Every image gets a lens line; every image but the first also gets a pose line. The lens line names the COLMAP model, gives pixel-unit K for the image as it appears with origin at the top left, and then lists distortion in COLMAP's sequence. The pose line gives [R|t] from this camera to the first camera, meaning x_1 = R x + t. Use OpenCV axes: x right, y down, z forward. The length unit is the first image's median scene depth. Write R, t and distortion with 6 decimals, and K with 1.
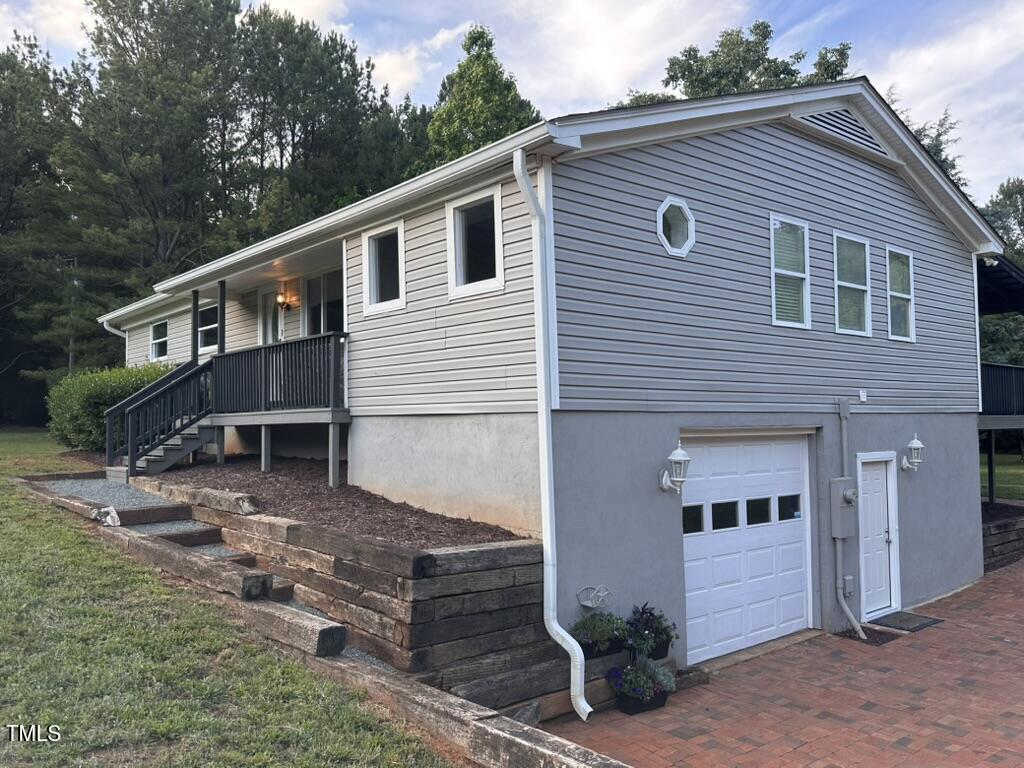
lens RADIAL K [[789.7, 0, 512.0], [0, 789.7, 384.0], [0, 0, 1]] dist [0.176649, -0.370939]
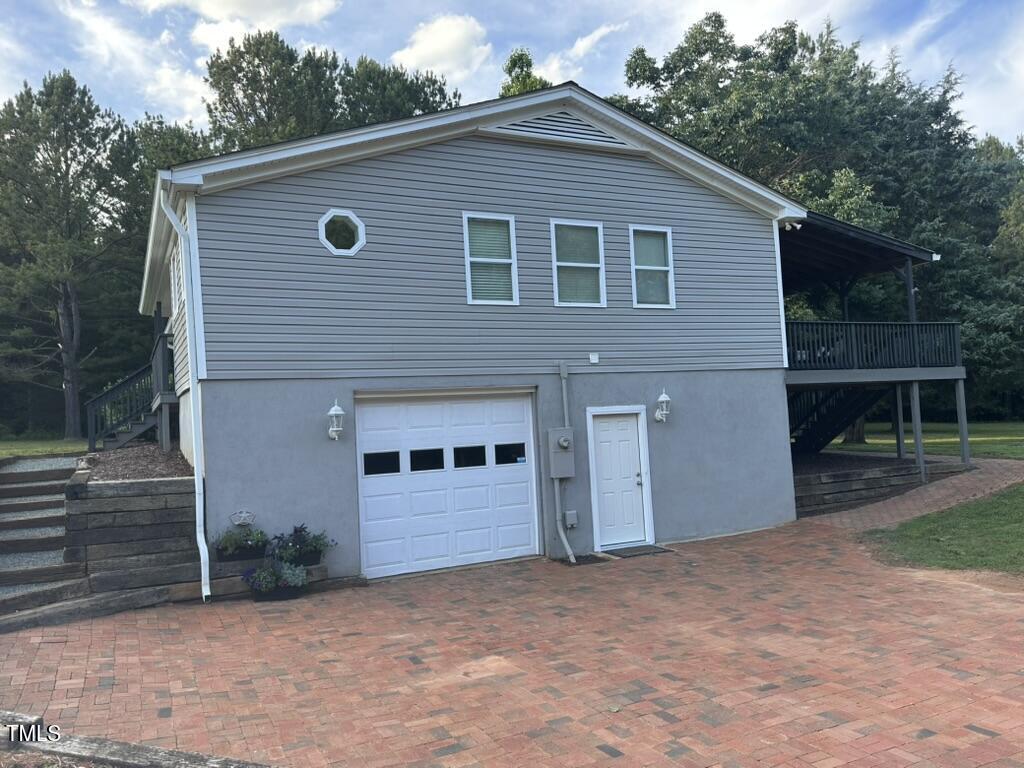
lens RADIAL K [[737.0, 0, 512.0], [0, 737.0, 384.0], [0, 0, 1]] dist [0.108812, -0.181697]
pose [[0.969516, -0.046953, -0.240487, 0.614743], [0.050316, 0.998702, 0.007860, 0.040009], [0.239806, -0.019721, 0.970621, -0.073098]]
